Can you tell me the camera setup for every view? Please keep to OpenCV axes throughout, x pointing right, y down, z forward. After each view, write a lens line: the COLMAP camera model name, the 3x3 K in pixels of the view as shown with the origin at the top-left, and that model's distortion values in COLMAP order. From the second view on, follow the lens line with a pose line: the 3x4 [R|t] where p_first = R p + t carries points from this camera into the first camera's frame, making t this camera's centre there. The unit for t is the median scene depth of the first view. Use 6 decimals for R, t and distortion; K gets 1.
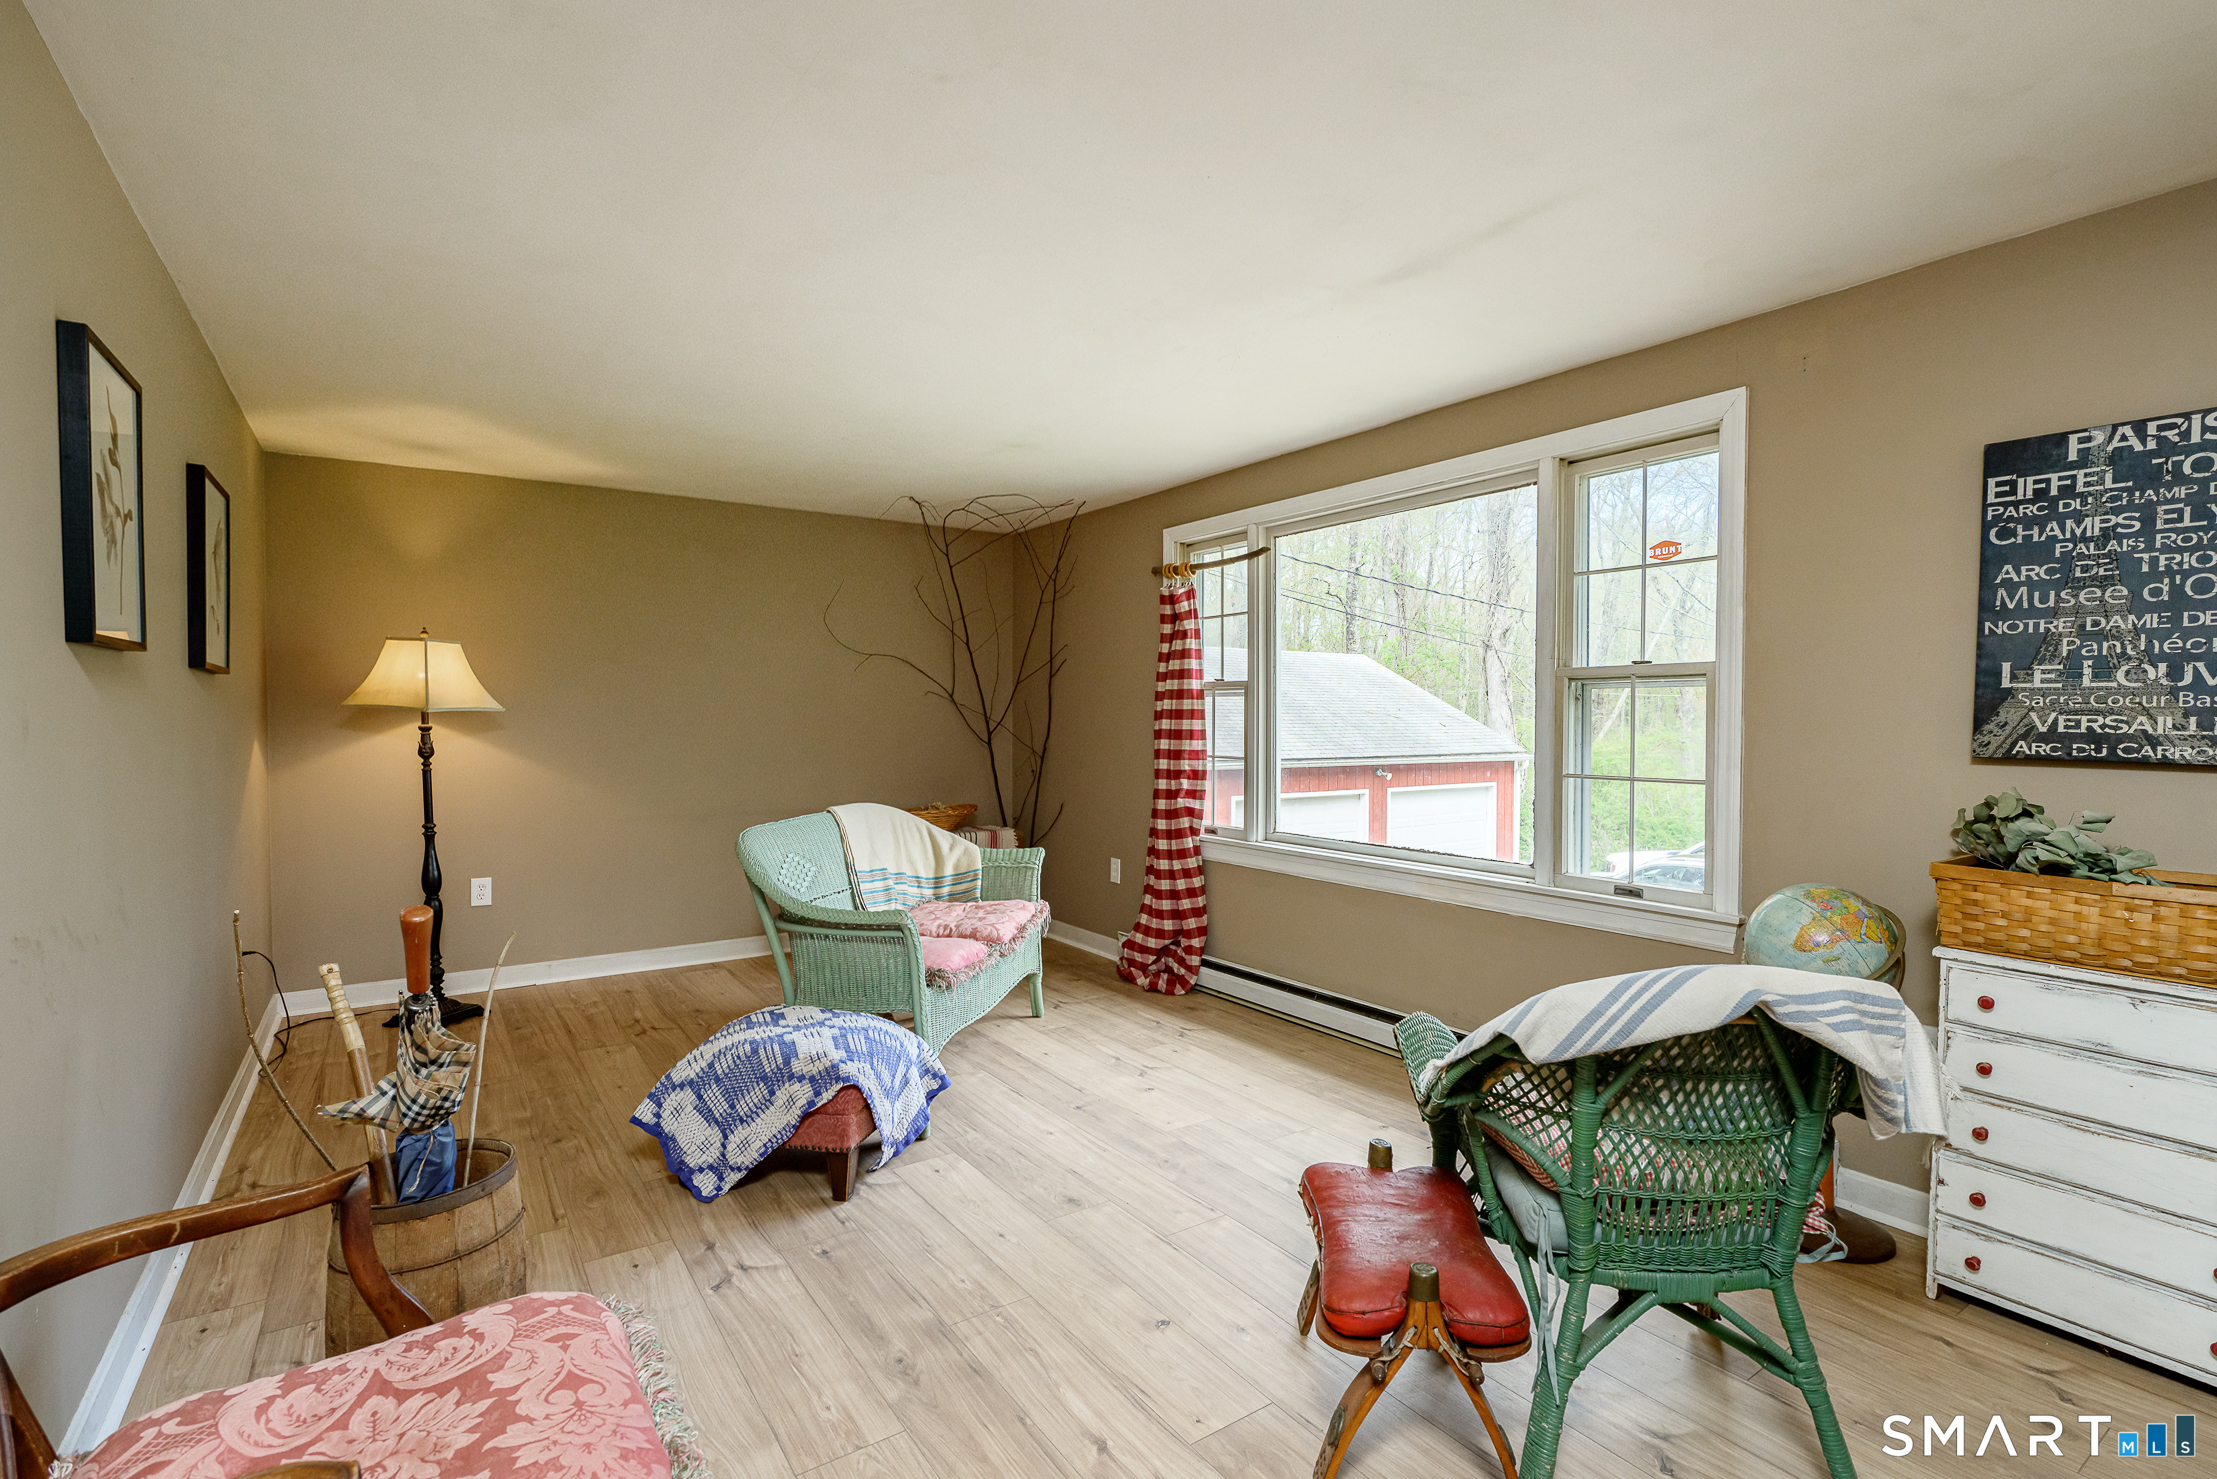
lens RADIAL K [[1028.4, 0, 1108.5], [0, 1028.4, 739.5], [0, 0, 1]] dist [-0.003784, -0.000933]
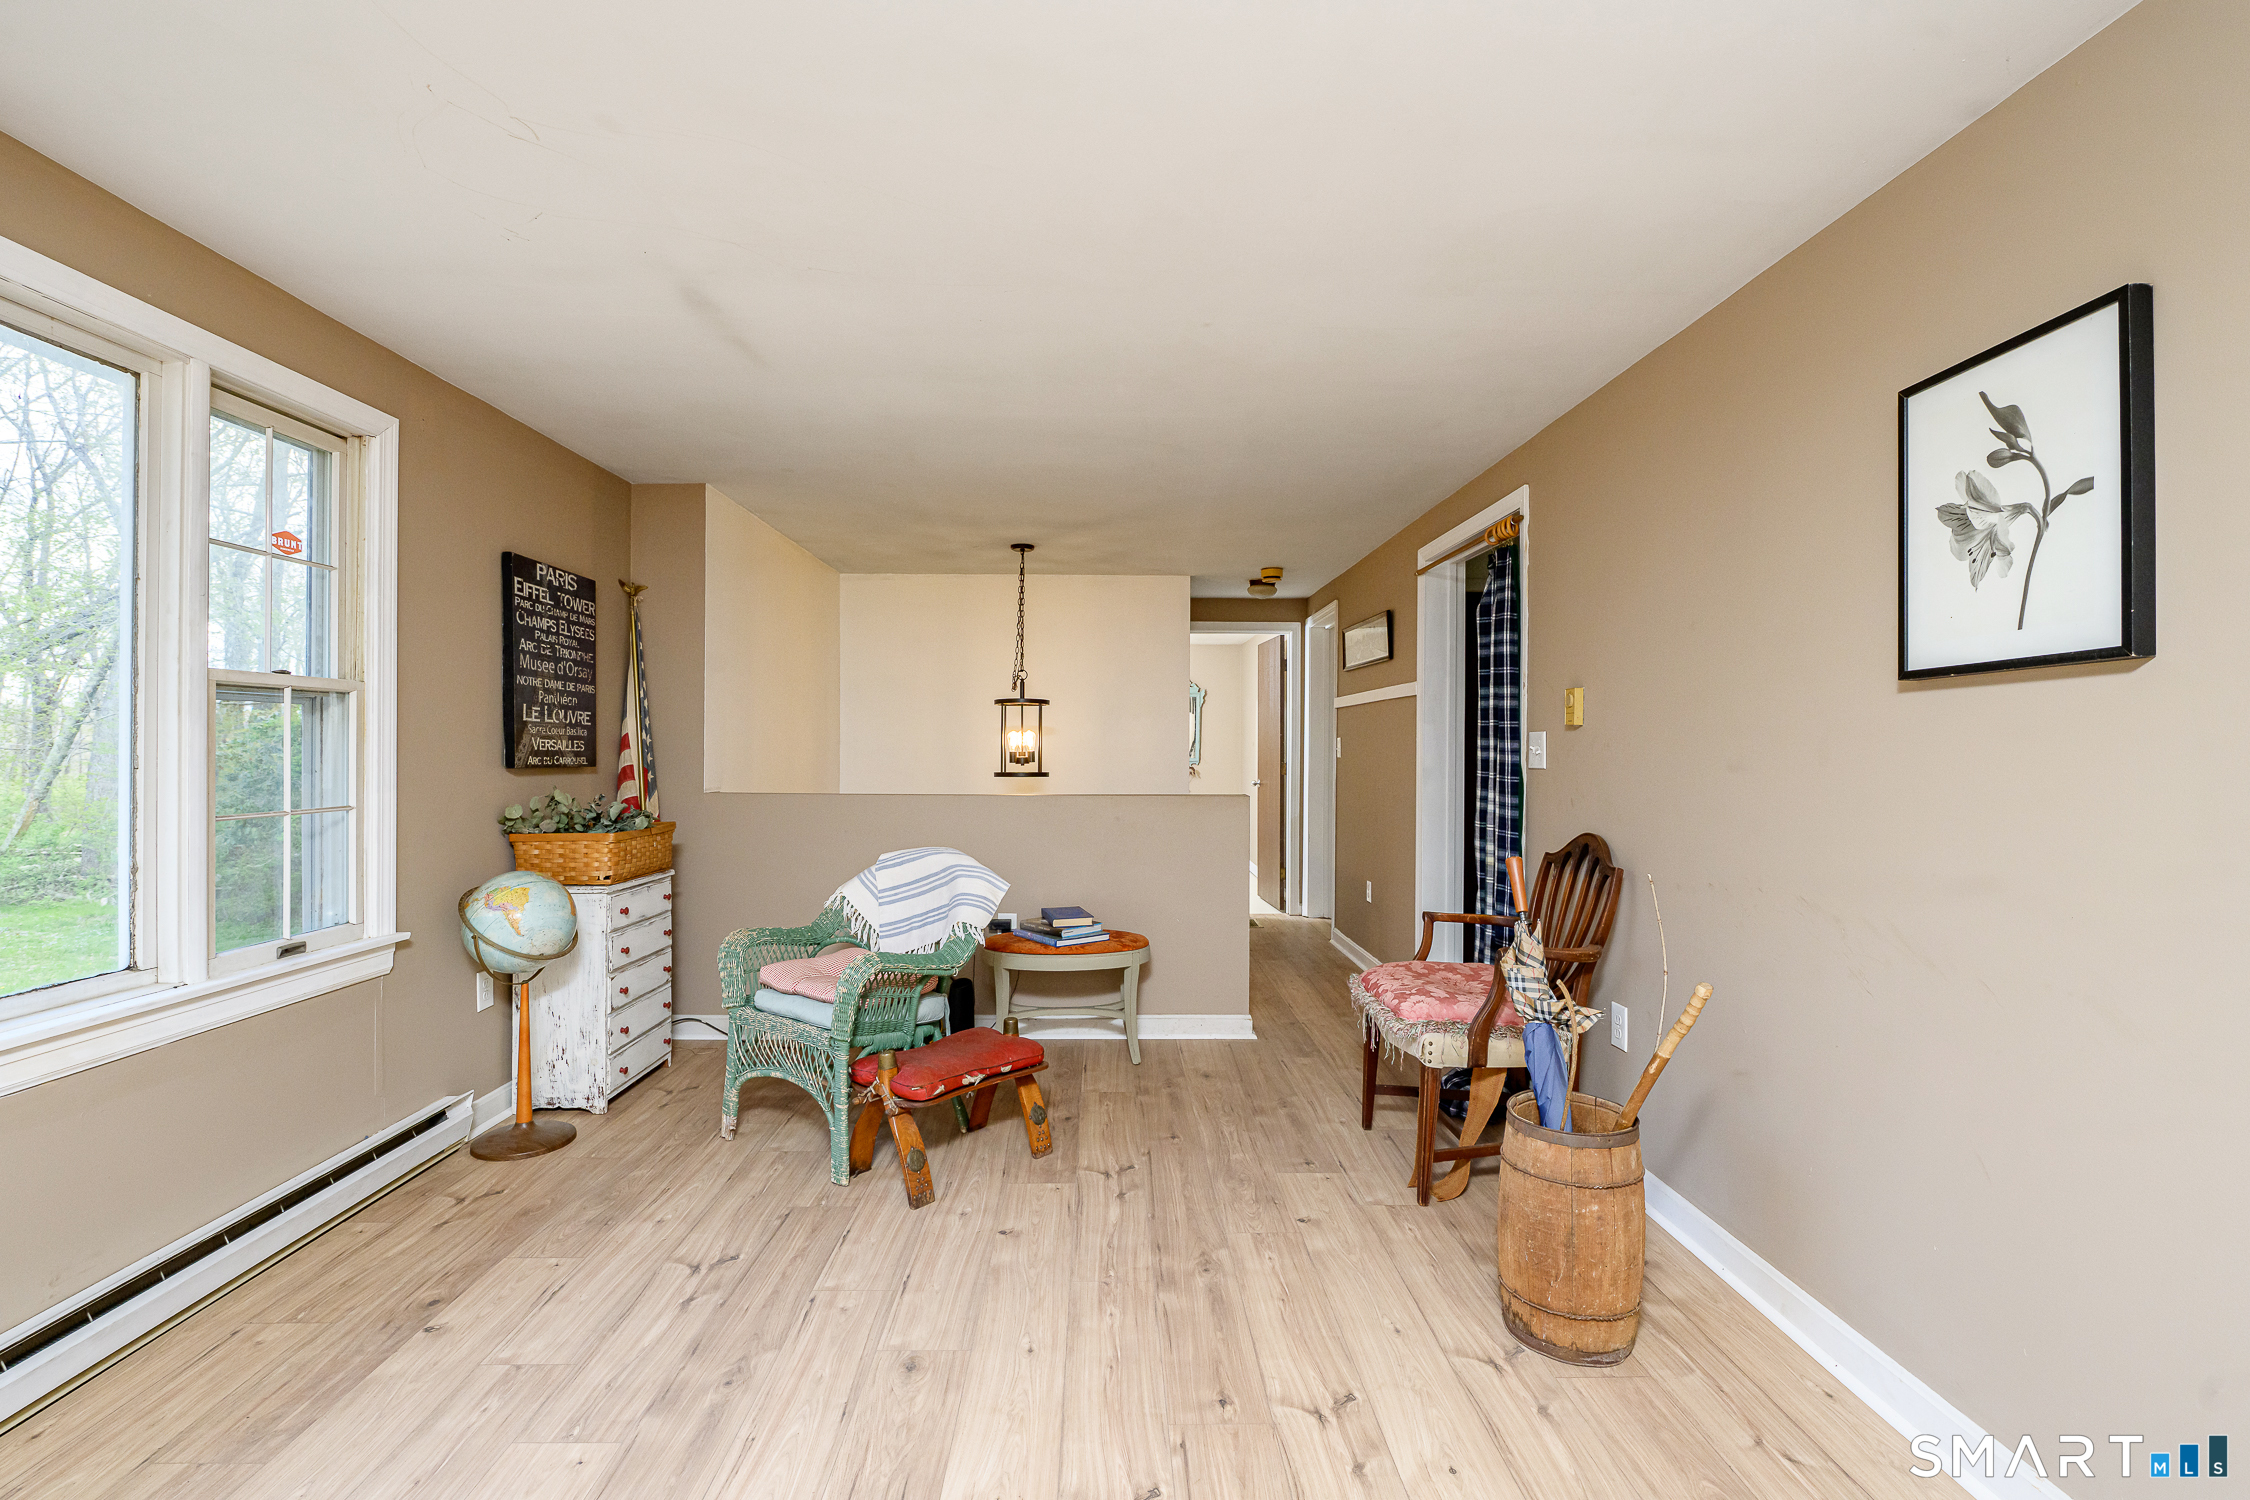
lens RADIAL K [[1028.6, 0, 1128.1], [0, 1028.6, 751.3], [0, 0, 1]] dist [-0.003692, -0.000866]
pose [[-0.840887, -0.008988, 0.541135, -0.554194], [0.004293, 0.999720, 0.023276, -0.030323], [-0.541193, 0.021896, -0.840613, 1.463420]]
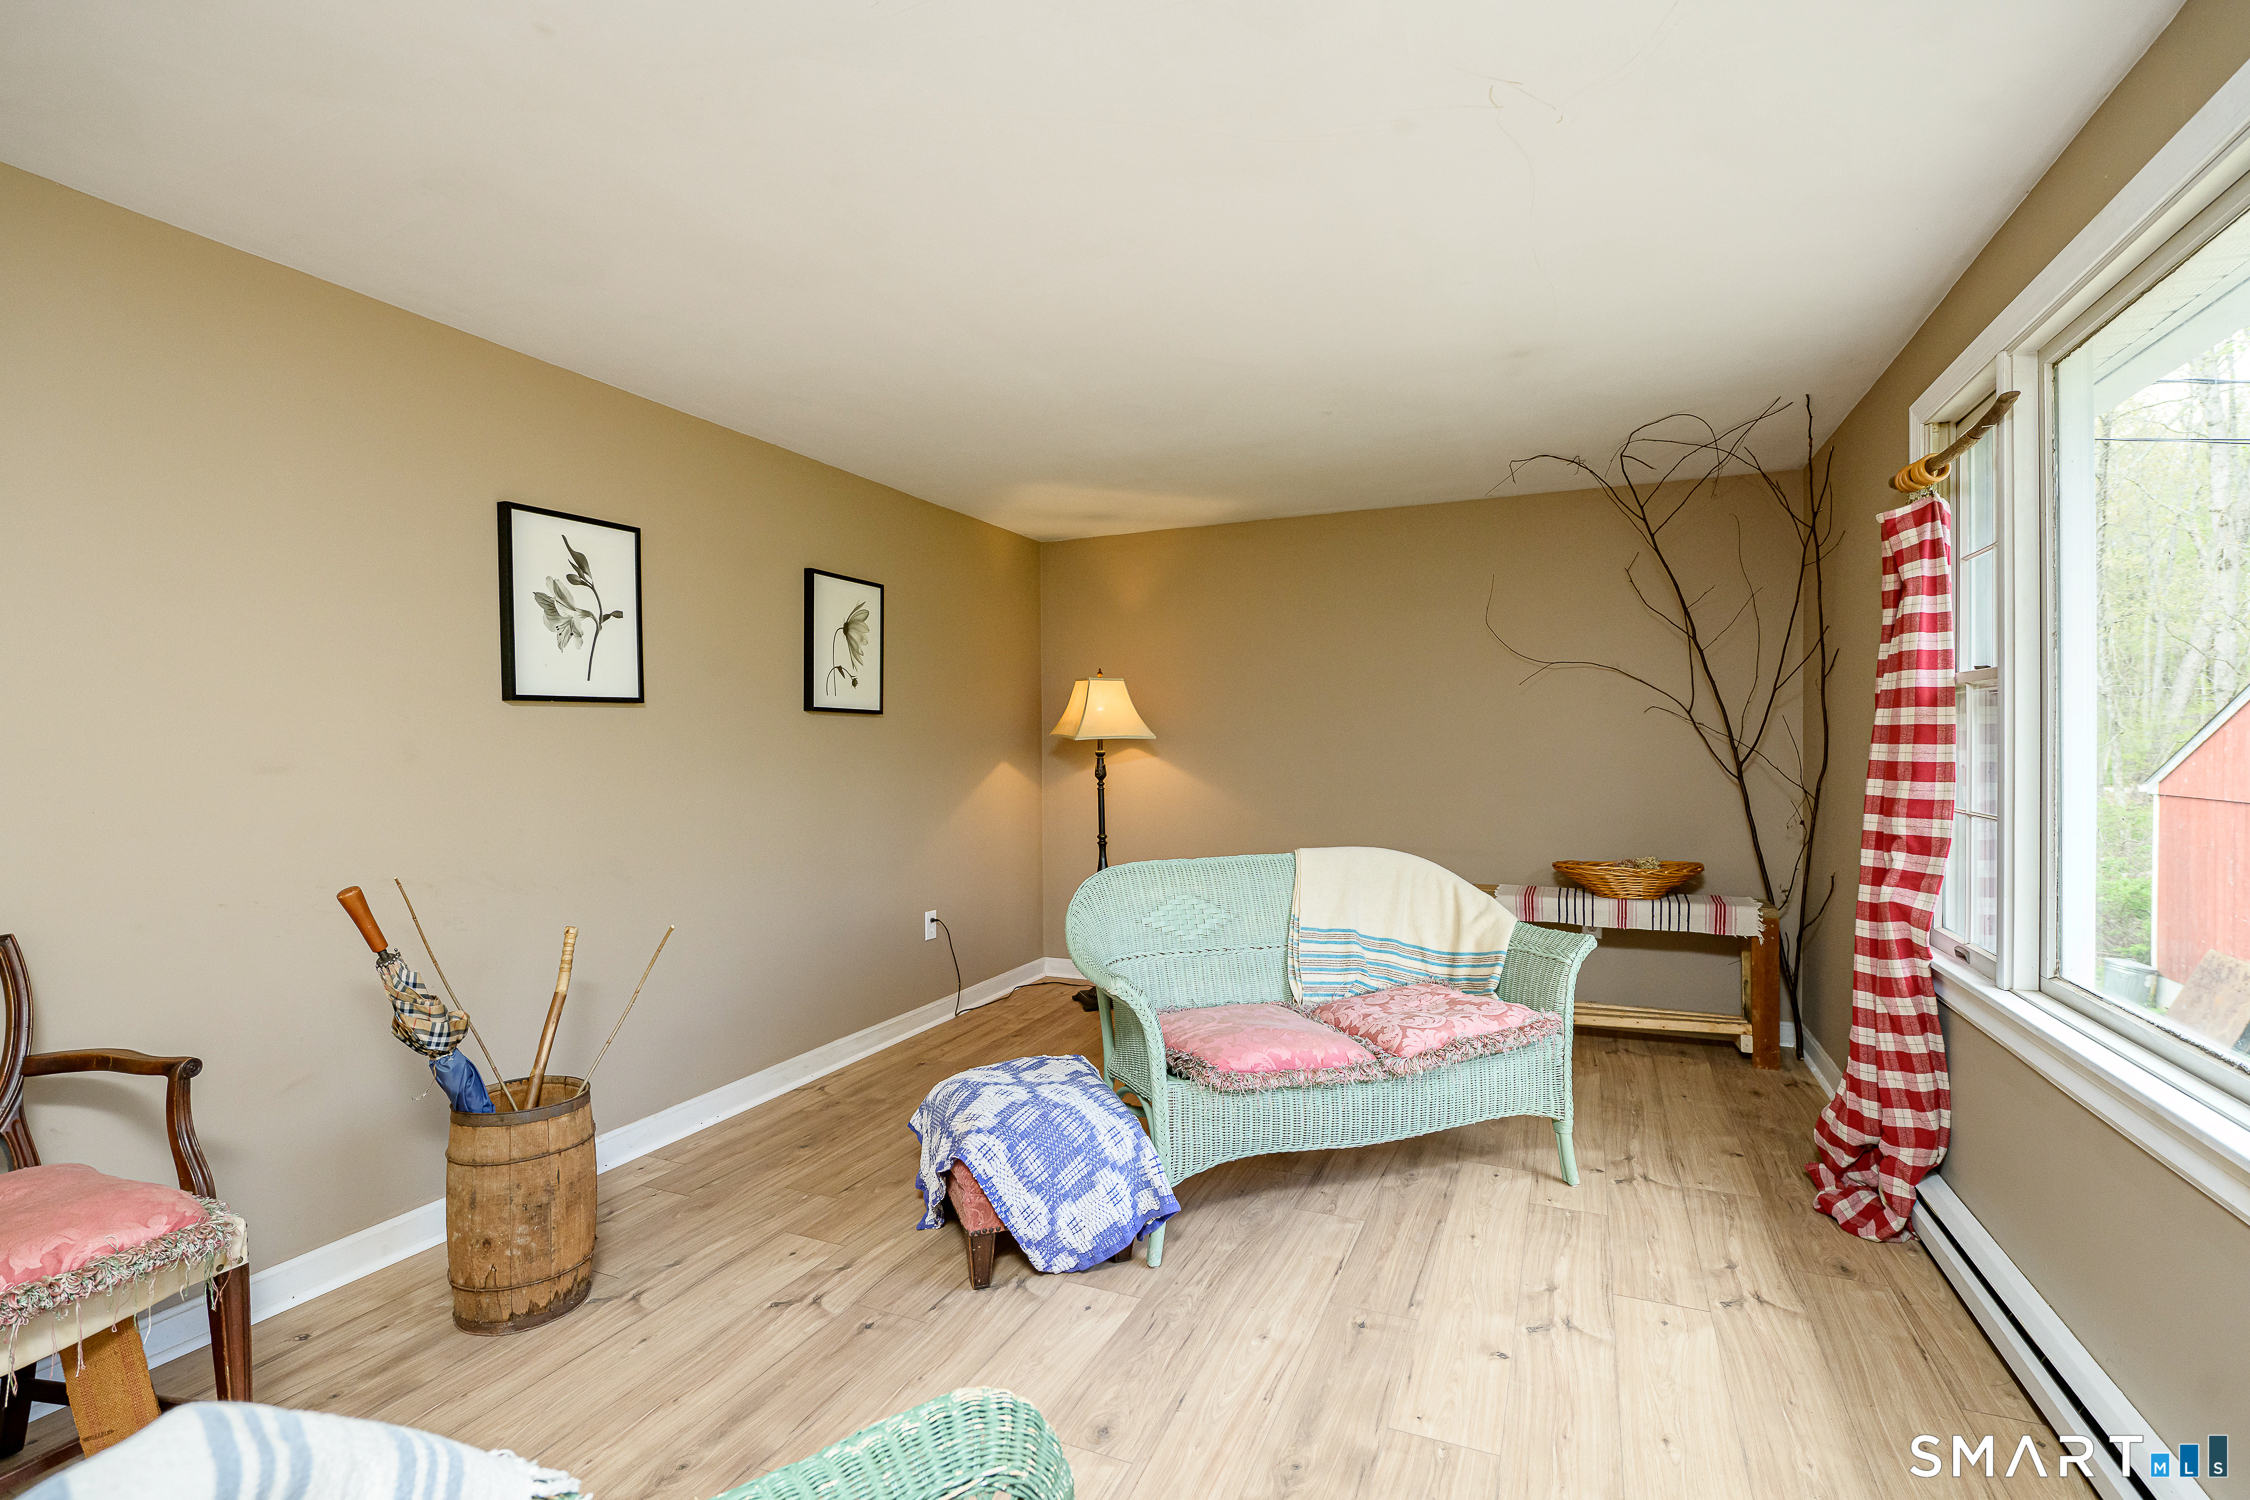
lens RADIAL K [[1028.6, 0, 1128.1], [0, 1028.6, 751.3], [0, 0, 1]] dist [-0.003692, -0.000866]
pose [[0.531032, 0.001774, -0.847350, 0.535353], [-0.012320, 0.999908, -0.005628, -0.011979], [0.847262, 0.013427, 0.531005, 0.599233]]
